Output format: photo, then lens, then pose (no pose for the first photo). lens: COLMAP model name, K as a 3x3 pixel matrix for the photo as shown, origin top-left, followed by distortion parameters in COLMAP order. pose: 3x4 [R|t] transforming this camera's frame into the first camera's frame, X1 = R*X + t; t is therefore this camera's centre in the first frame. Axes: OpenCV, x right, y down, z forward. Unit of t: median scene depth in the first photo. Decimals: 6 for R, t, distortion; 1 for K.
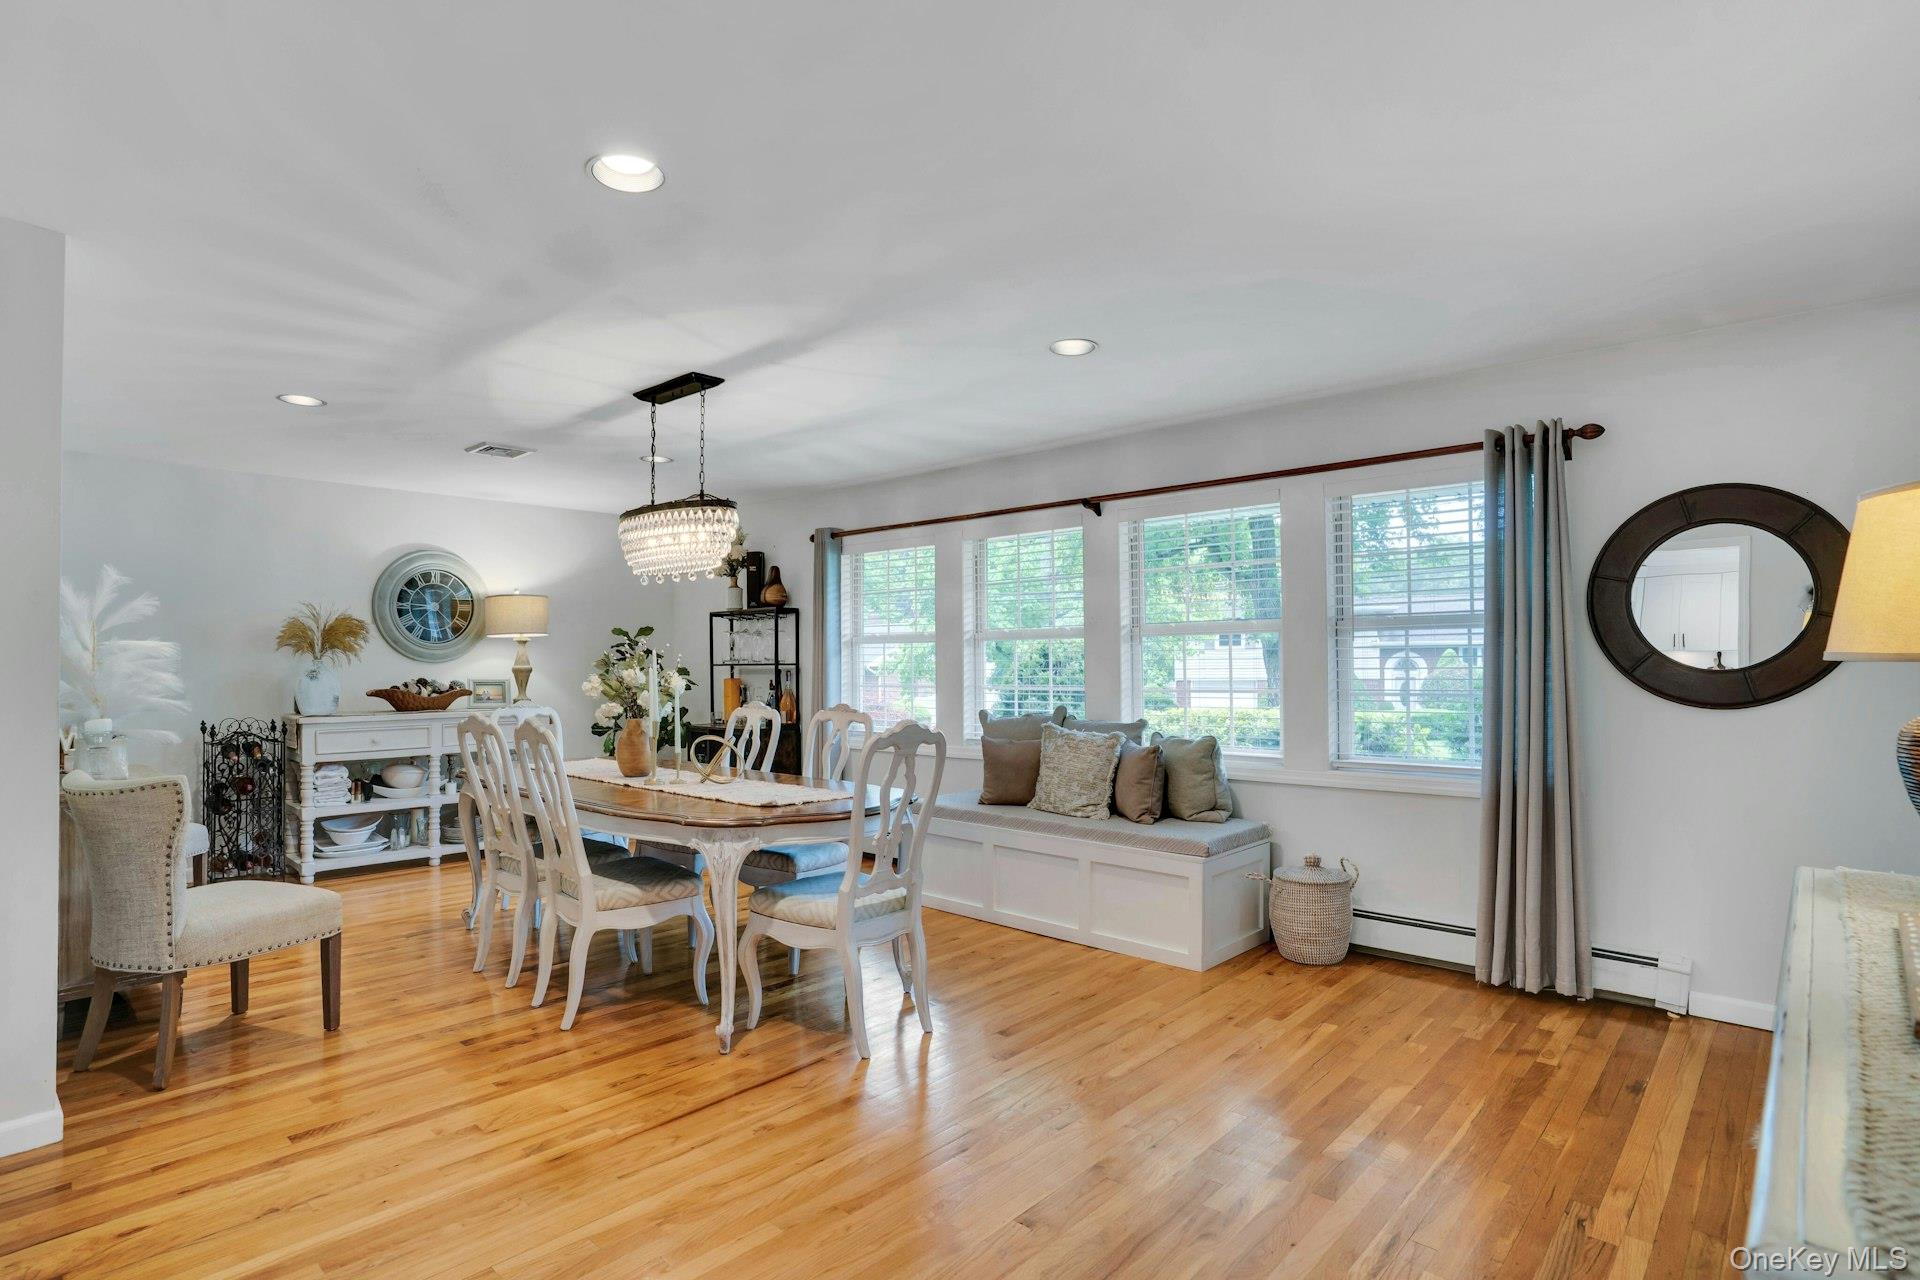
lens RADIAL K [[973.5, 0, 951.9], [0, 973.5, 636.3], [0, 0, 1]] dist [-0.050706, 0.019299]
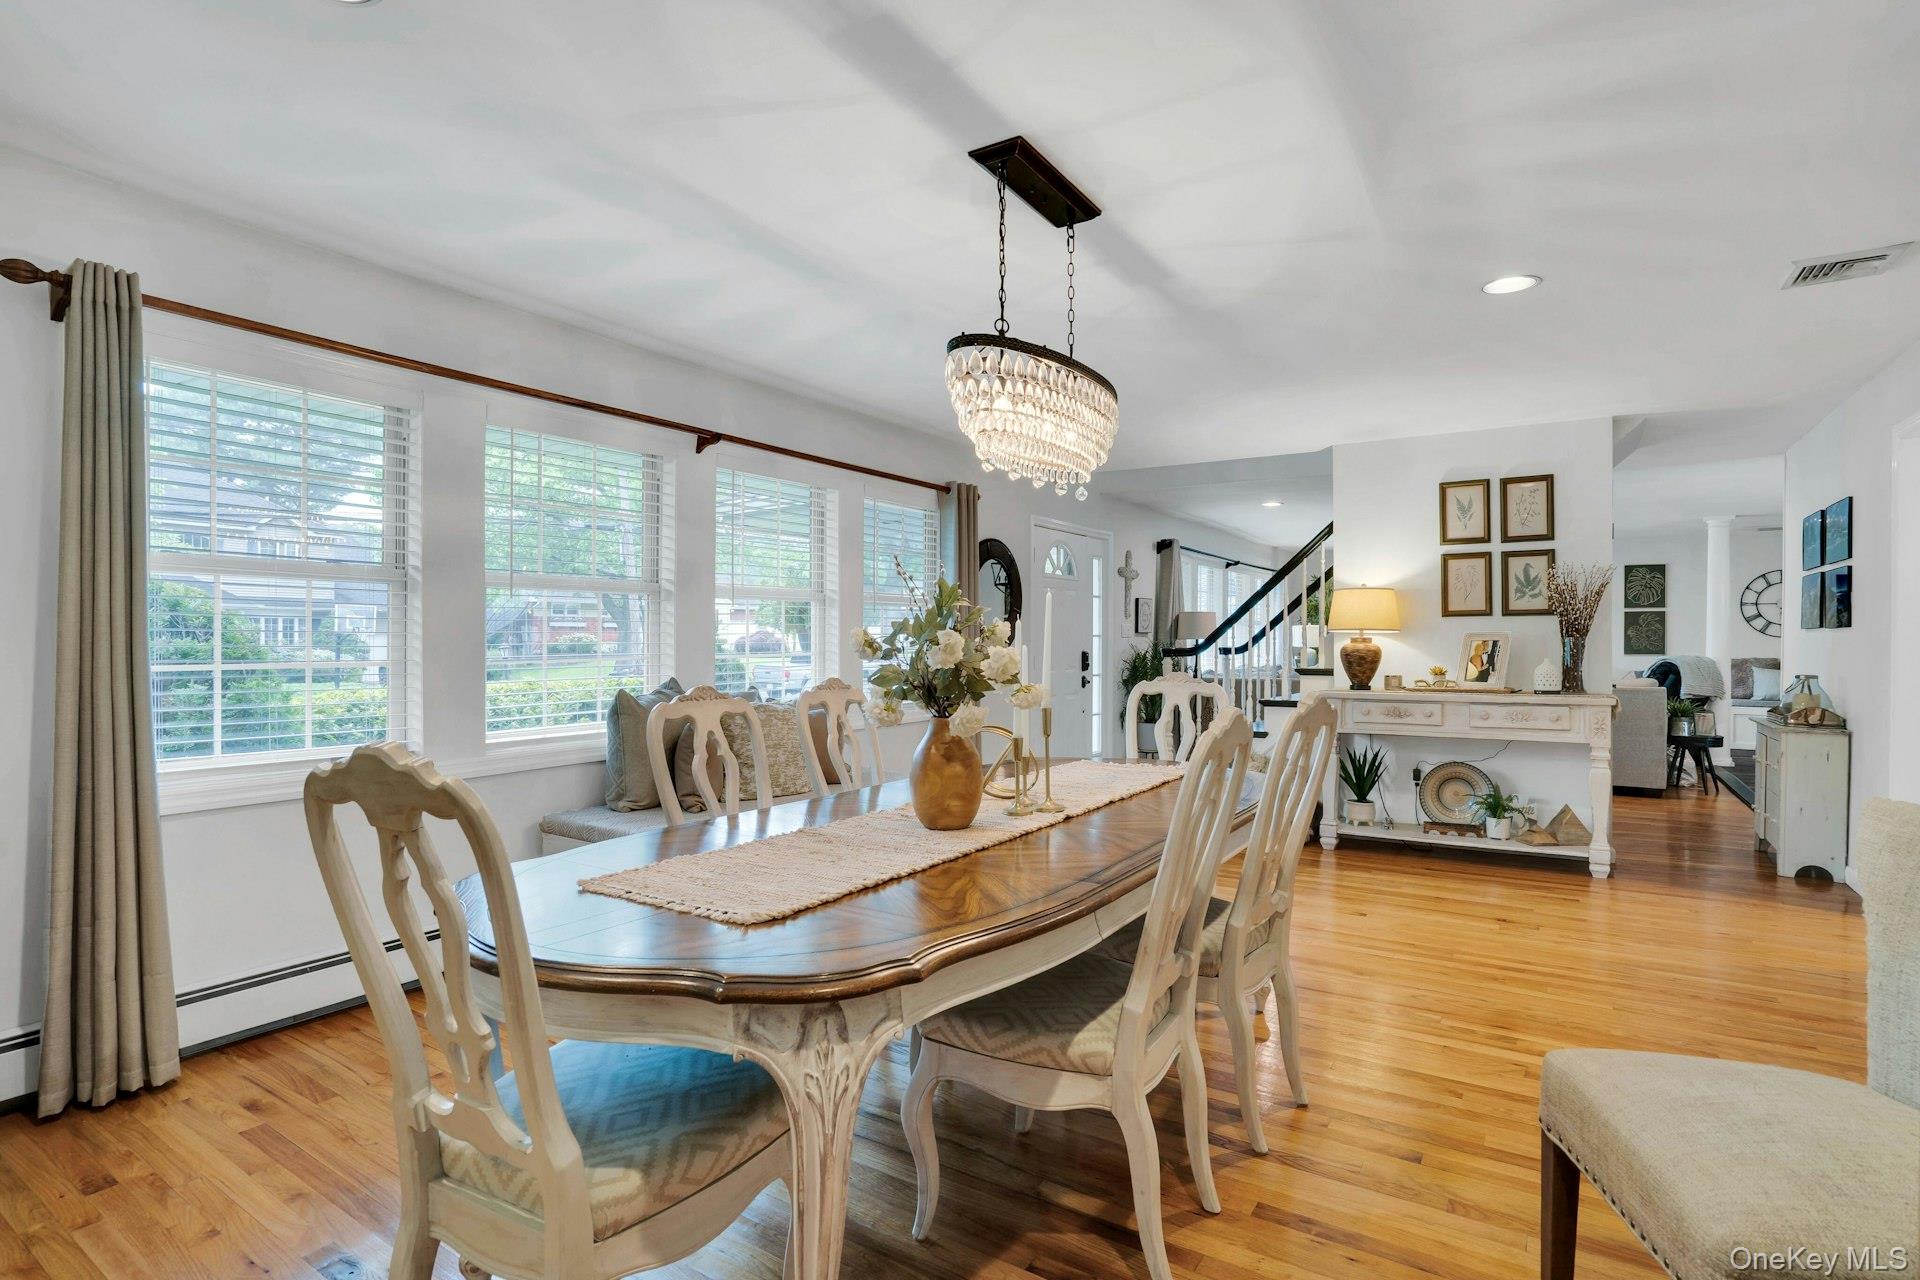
lens RADIAL K [[973.5, 0, 951.9], [0, 973.5, 636.3], [0, 0, 1]] dist [-0.050706, 0.019299]
pose [[-0.189486, 0.003547, 0.981877, -0.618557], [-0.028404, 0.999555, -0.009092, 0.031850], [-0.981473, -0.029612, -0.189301, 0.809457]]
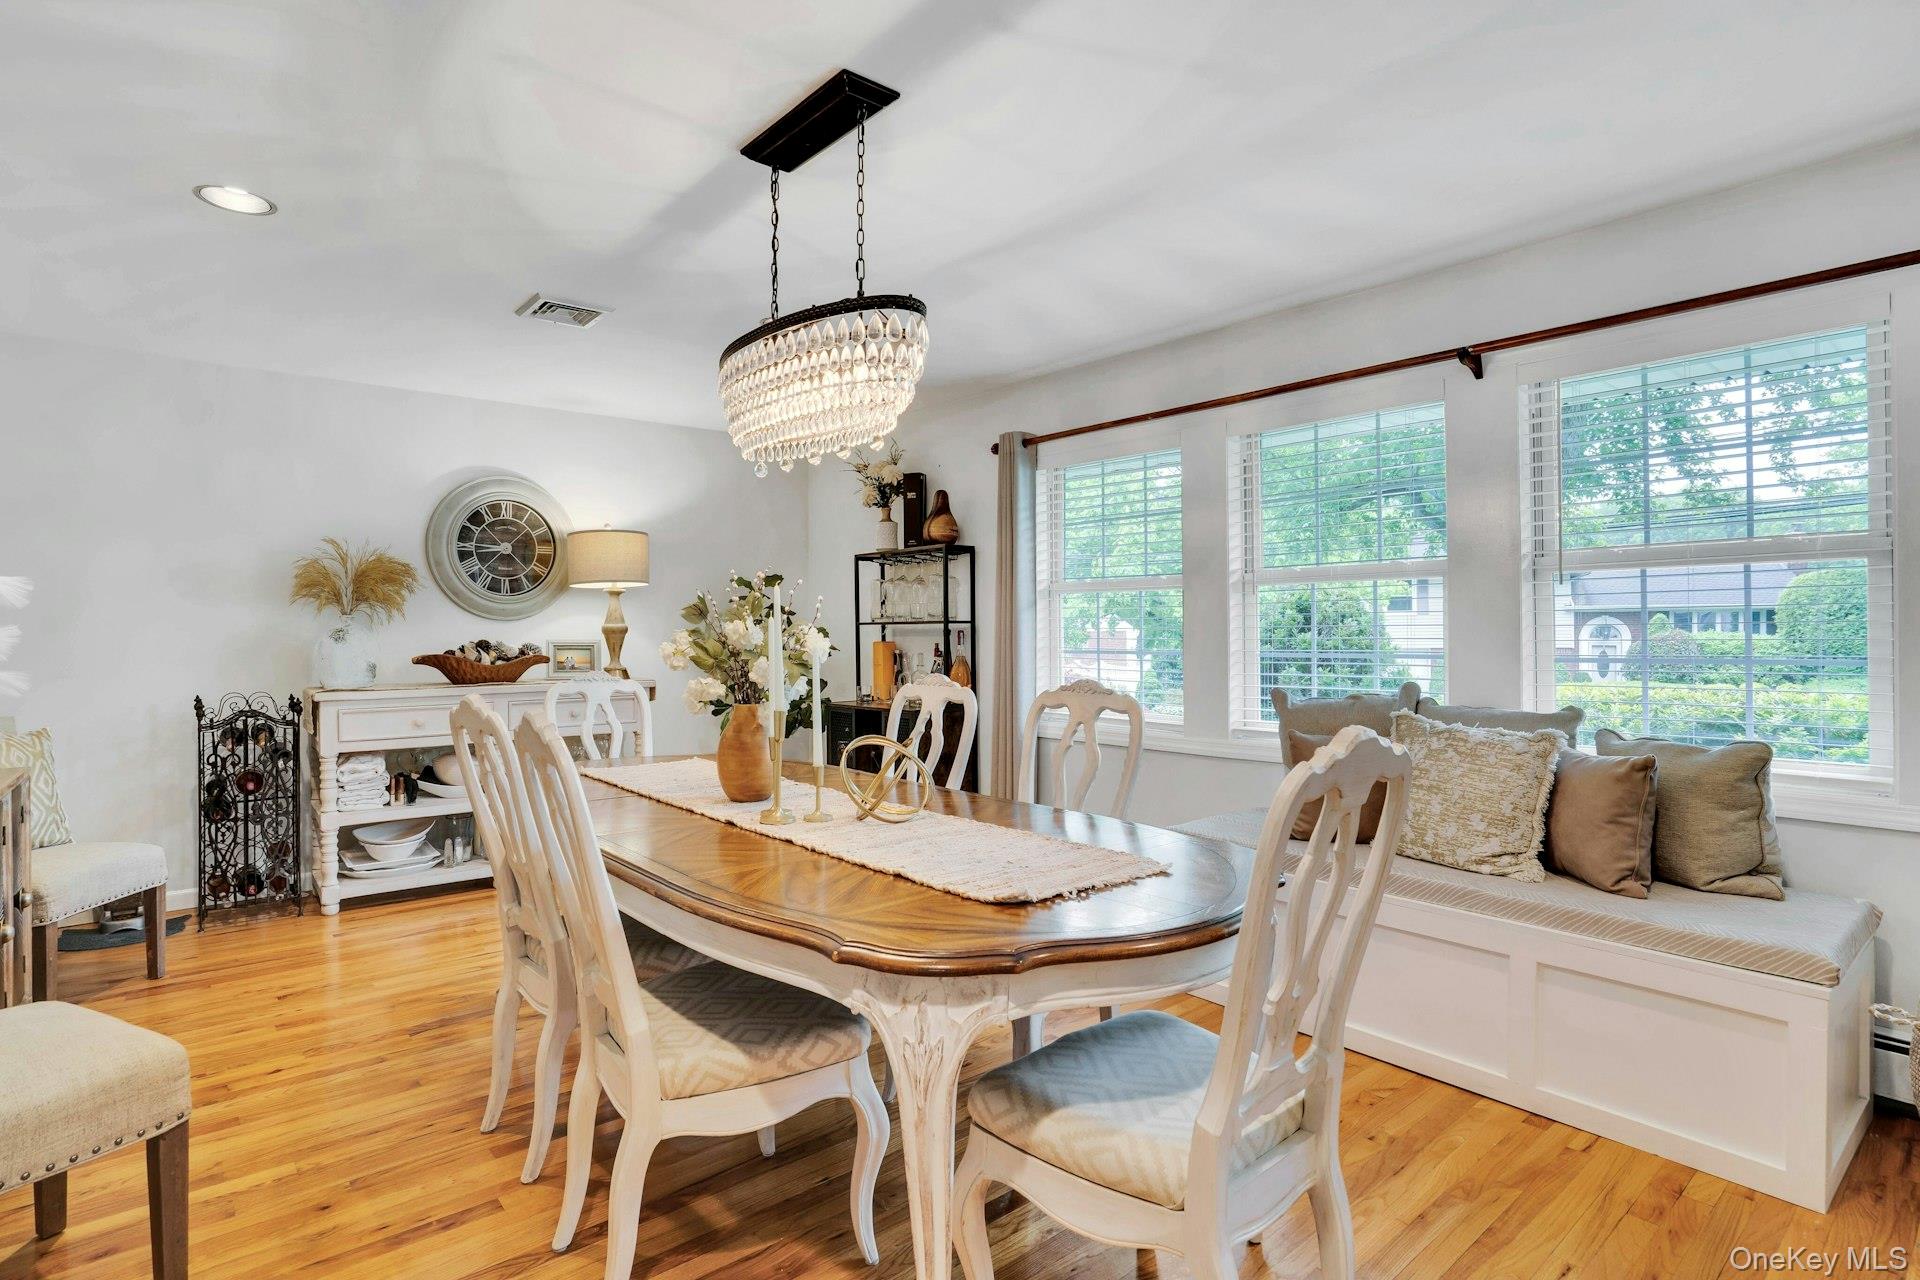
lens RADIAL K [[992.9, 0, 969.0], [0, 992.9, 607.2], [0, 0, 1]] dist [-0.057306, 0.034620]
pose [[0.993050, -0.002733, -0.117662, -0.086202], [0.003261, 0.999985, 0.004297, 0.016642], [0.117649, -0.004651, 0.993044, 0.296238]]
